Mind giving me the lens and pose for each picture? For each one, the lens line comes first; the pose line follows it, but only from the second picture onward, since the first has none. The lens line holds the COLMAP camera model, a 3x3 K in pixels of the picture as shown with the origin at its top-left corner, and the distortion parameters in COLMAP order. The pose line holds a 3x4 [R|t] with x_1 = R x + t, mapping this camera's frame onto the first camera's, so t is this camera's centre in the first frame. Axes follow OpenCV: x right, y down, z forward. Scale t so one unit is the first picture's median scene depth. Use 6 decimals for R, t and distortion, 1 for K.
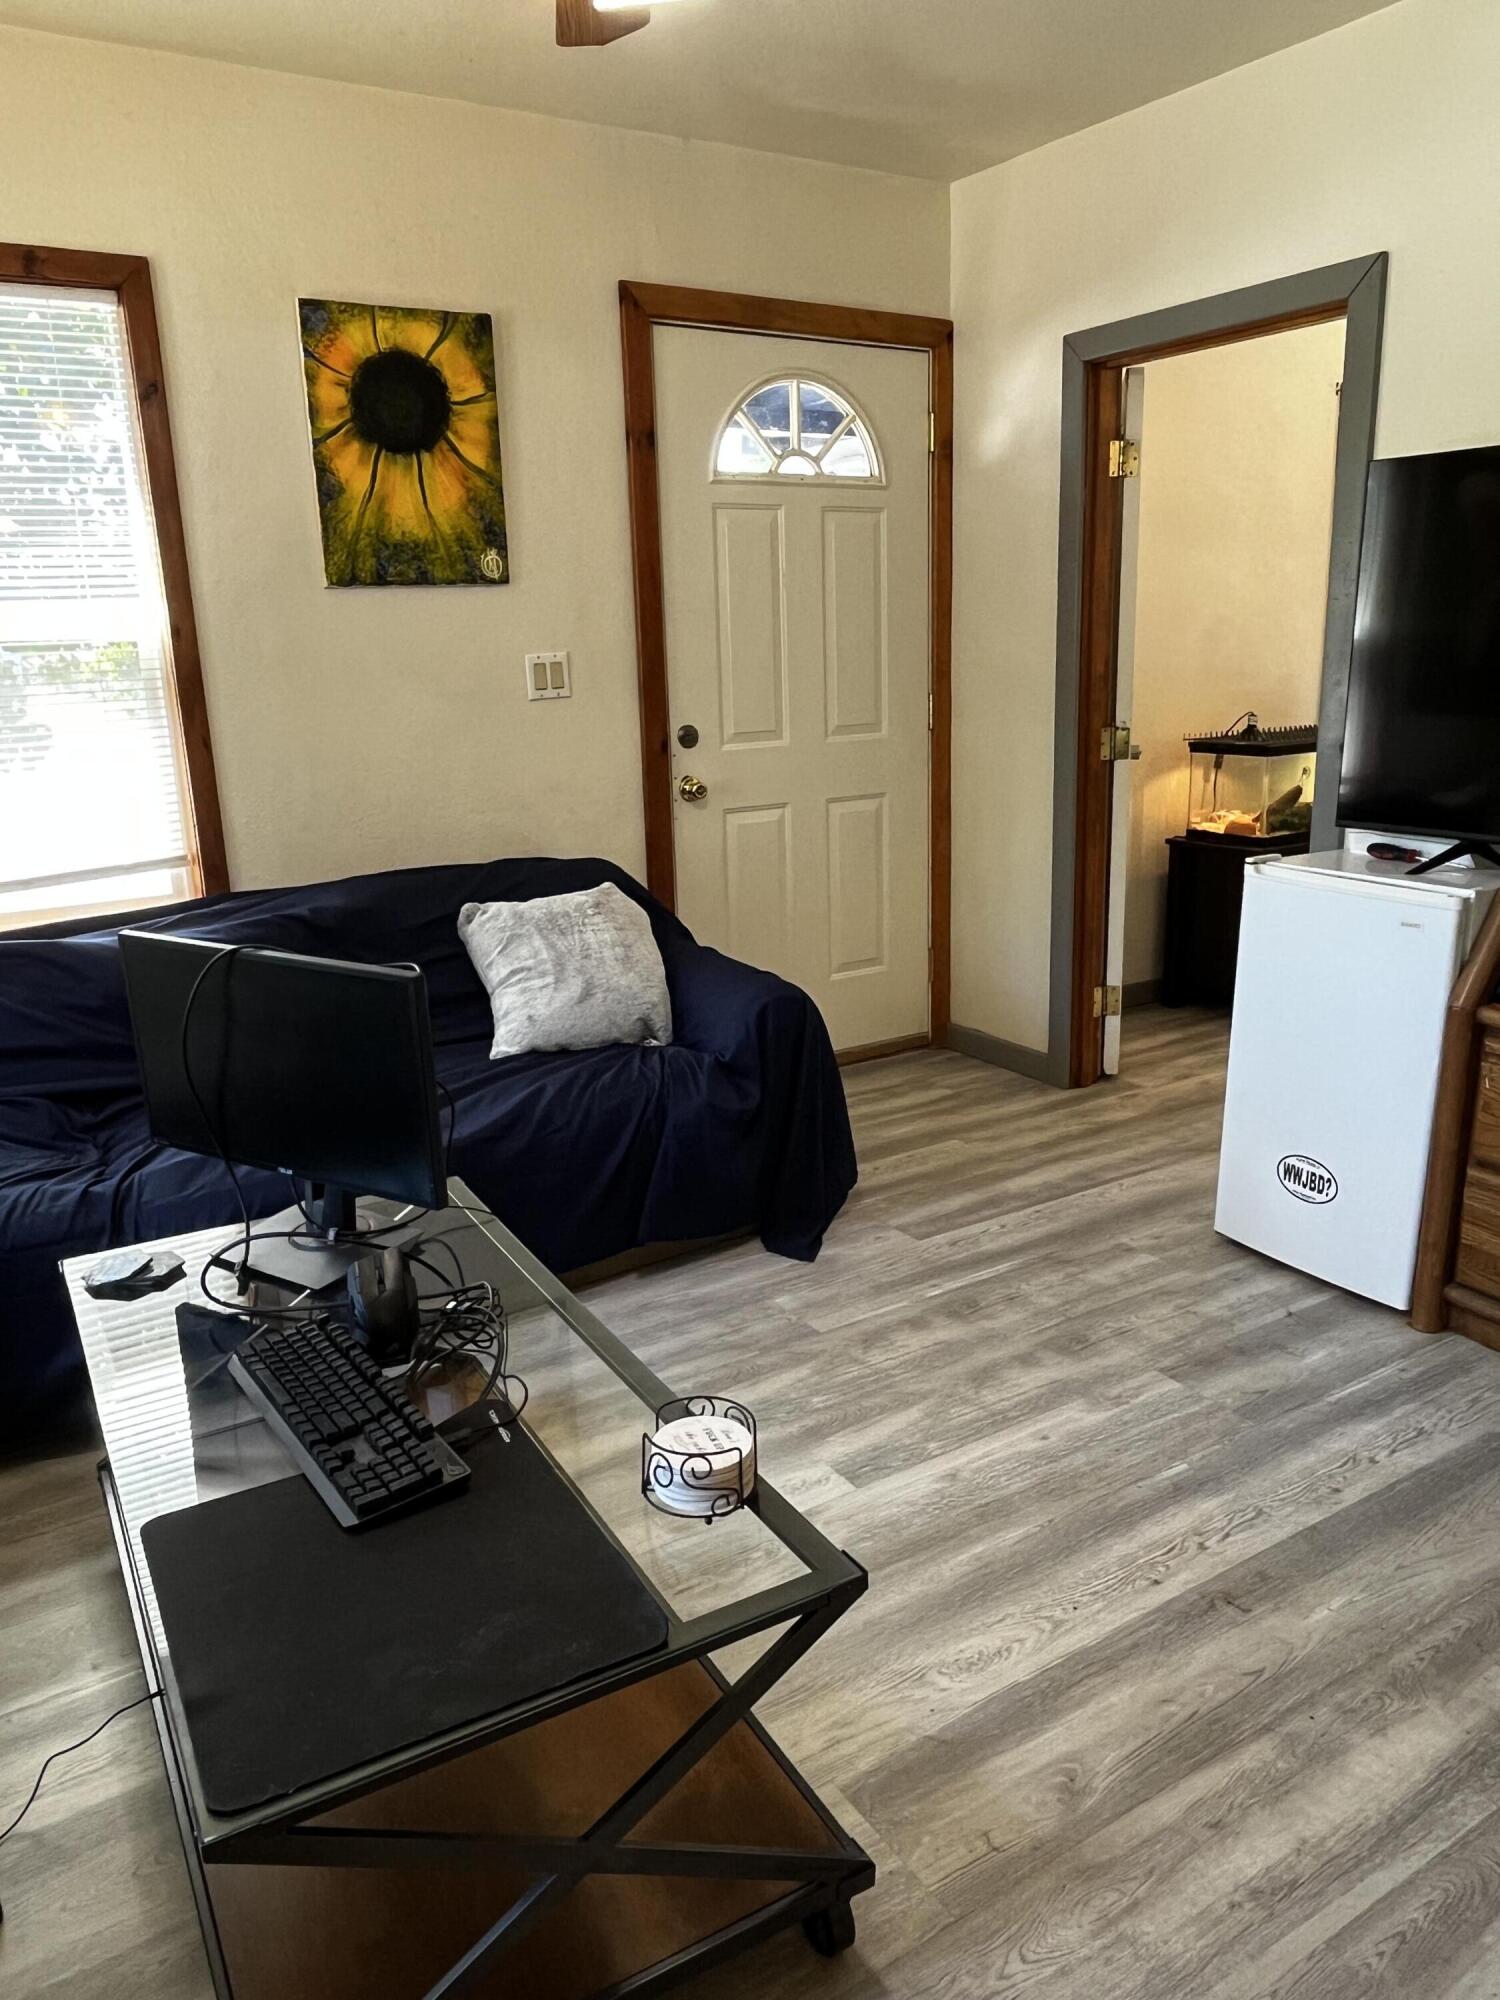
lens RADIAL K [[1416.5, 0, 757.5], [0, 1416.5, 1010.9], [0, 0, 1]] dist [-0.001769, 0.000217]
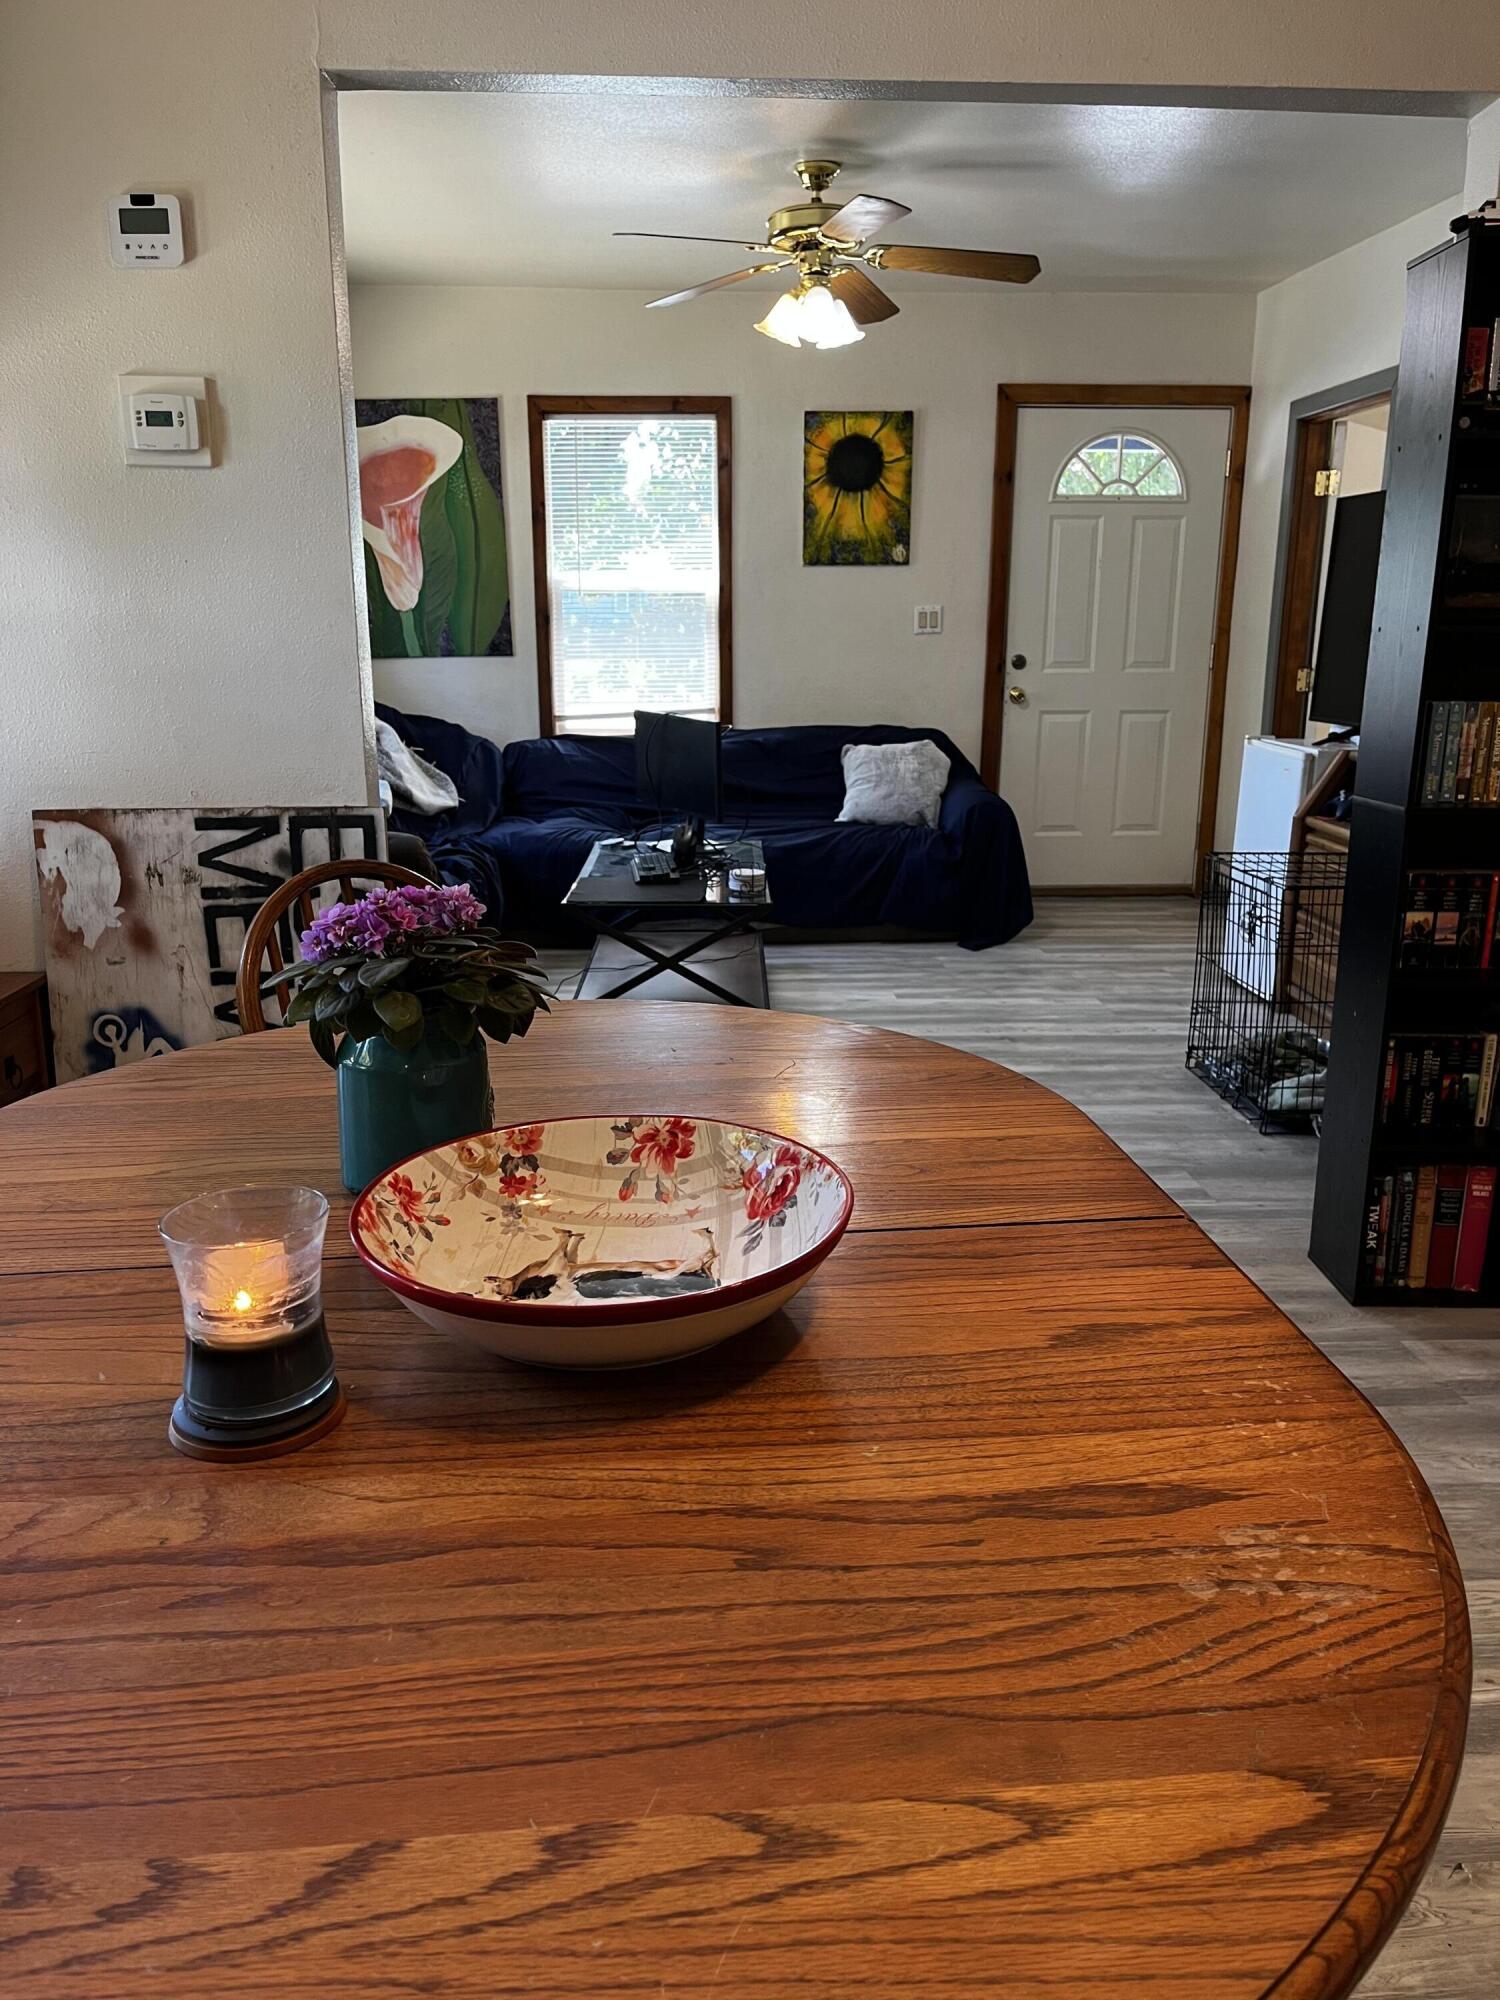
lens RADIAL K [[1512.7, 0, 745.5], [0, 1512.7, 995.6], [0, 0, 1]] dist [0.063670, -0.071553]
pose [[0.873873, 0.147404, -0.463268, 0.604142], [-0.152033, 0.987991, 0.027580, 0.201219], [0.461770, 0.046331, 0.885789, -0.727365]]
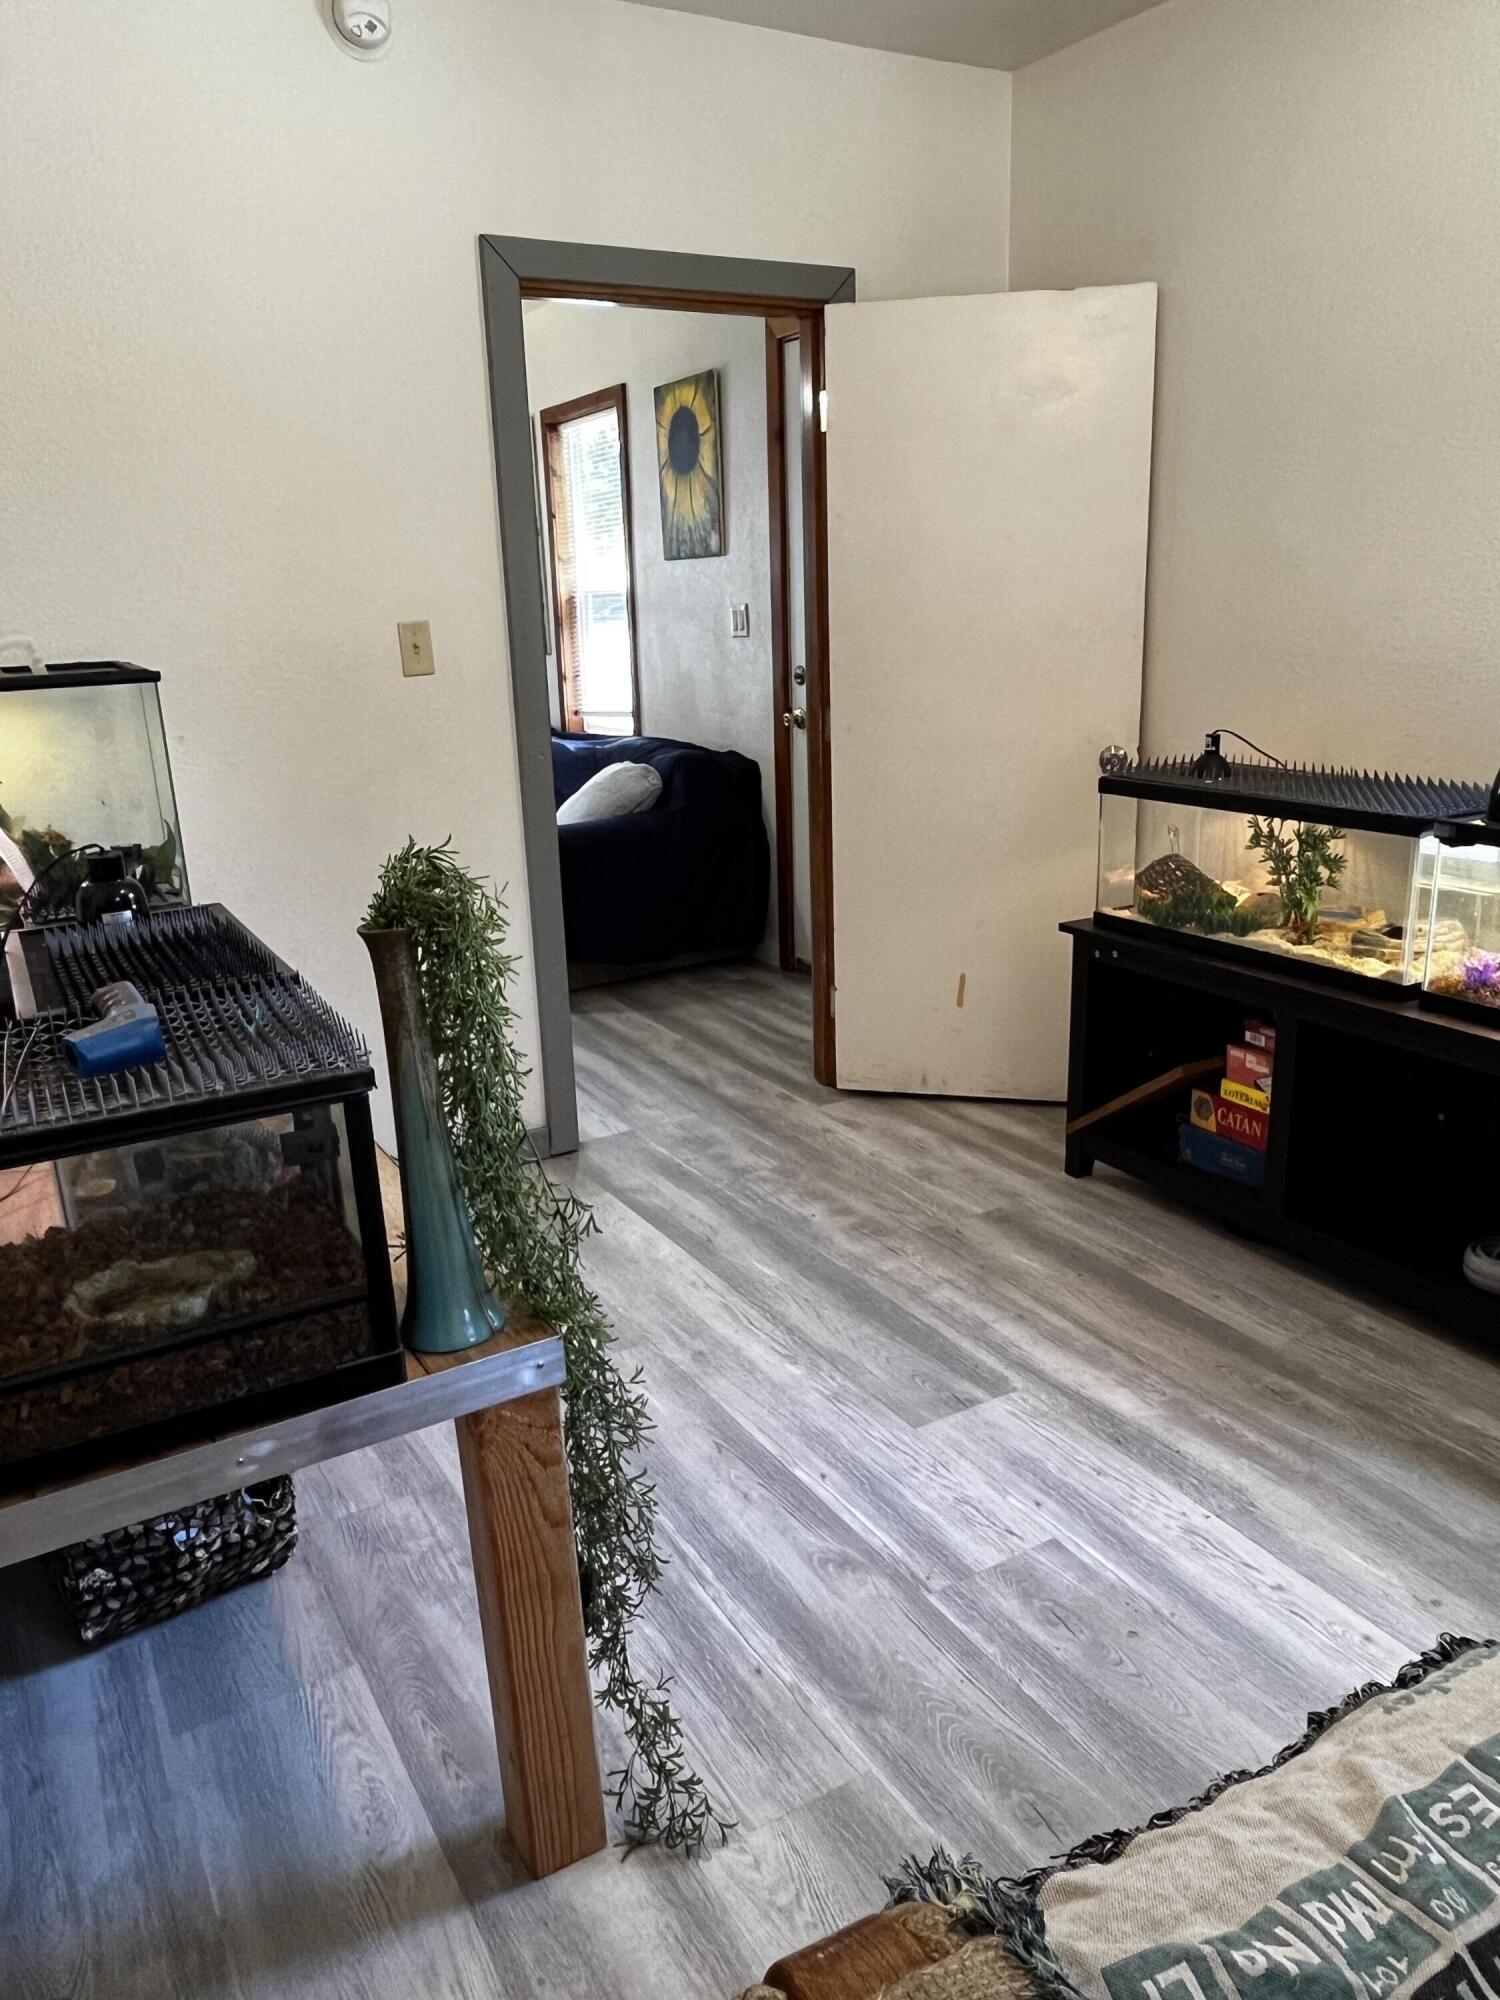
lens RADIAL K [[1416.5, 0, 753.7], [0, 1416.5, 1000.7], [0, 0, 1]] dist [-0.001769, 0.000217]
pose [[-0.033619, 0.306471, -0.951286, 1.371657], [-0.224646, 0.925151, 0.305990, -0.340882], [0.973860, 0.223990, 0.037745, 1.114156]]
